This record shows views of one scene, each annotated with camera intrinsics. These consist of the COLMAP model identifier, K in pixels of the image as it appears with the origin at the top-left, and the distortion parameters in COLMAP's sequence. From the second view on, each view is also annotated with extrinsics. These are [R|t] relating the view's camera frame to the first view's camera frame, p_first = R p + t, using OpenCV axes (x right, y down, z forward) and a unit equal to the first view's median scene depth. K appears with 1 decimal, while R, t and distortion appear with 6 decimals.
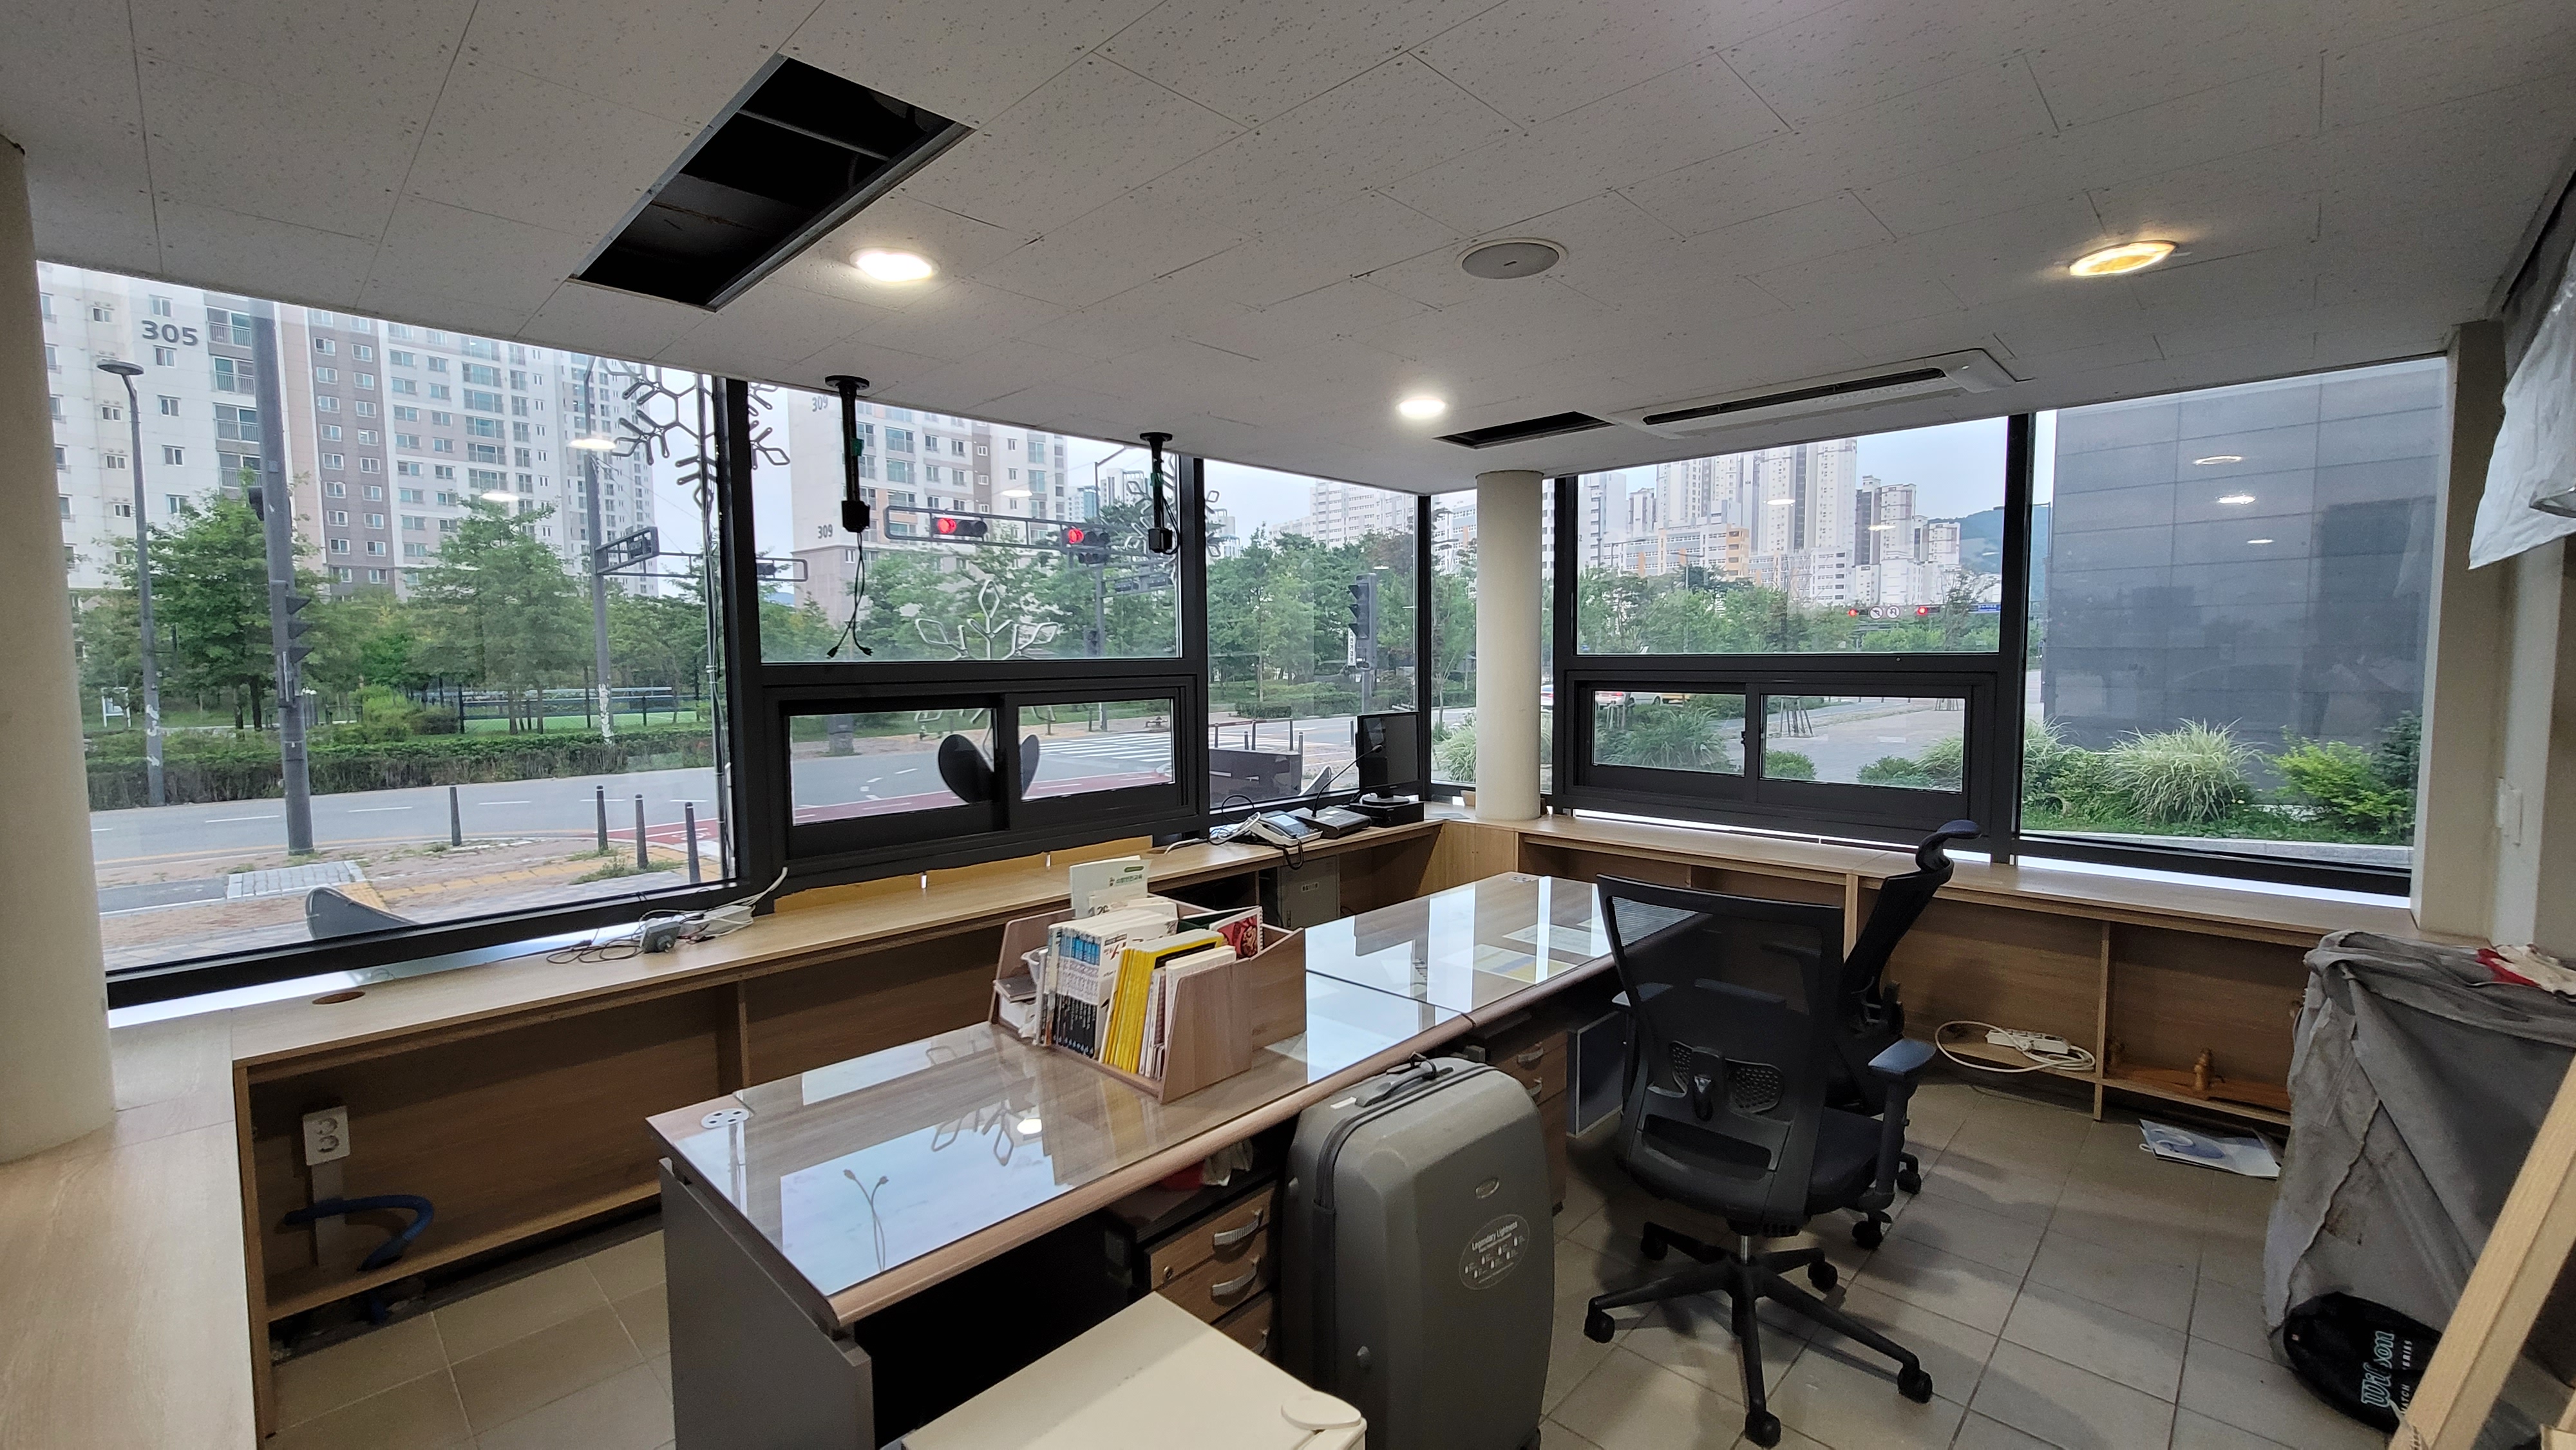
lens RADIAL K [[1047.4, 0, 1288.9], [0, 1047.4, 734.8], [0, 0, 1]] dist [-0.000363, -0.001011]
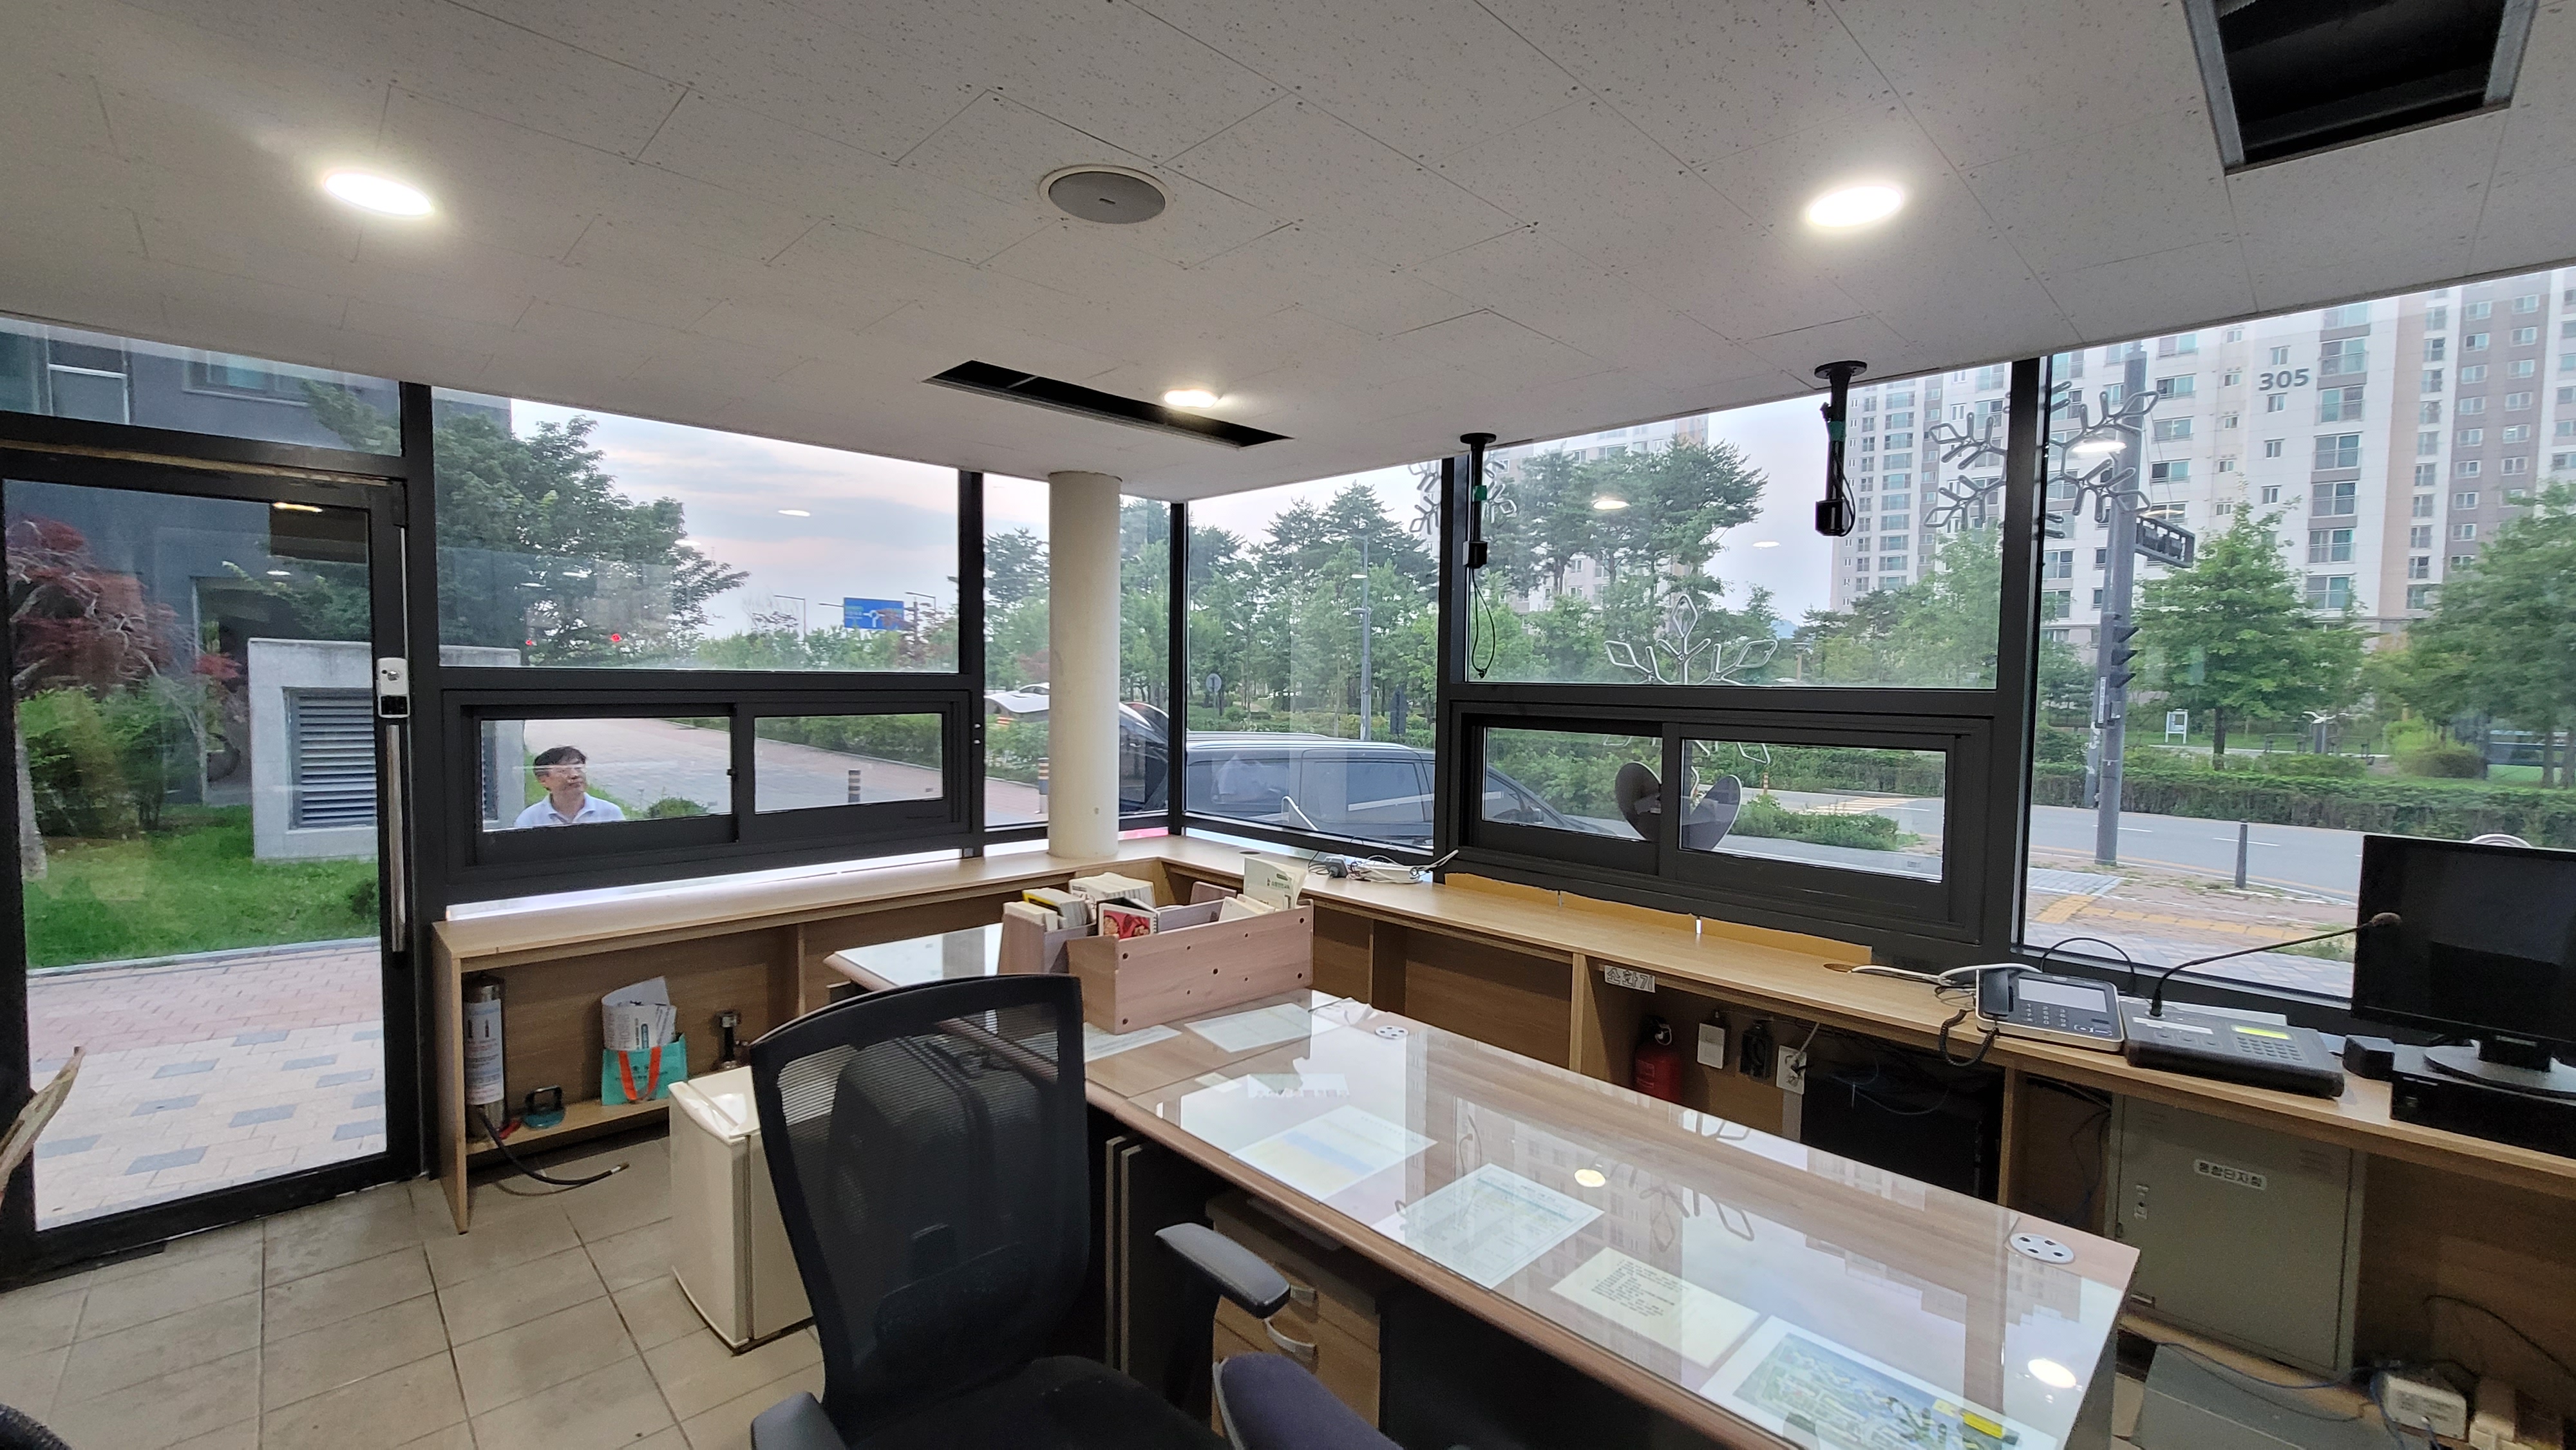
lens RADIAL K [[1047.4, 0, 1285.8], [0, 1047.4, 731.0], [0, 0, 1]] dist [-0.000363, -0.001011]
pose [[-0.028661, 0.060854, -0.997735, 0.492502], [-0.090855, 0.993855, 0.063227, -0.046606], [0.995452, 0.092461, -0.022957, 0.554706]]
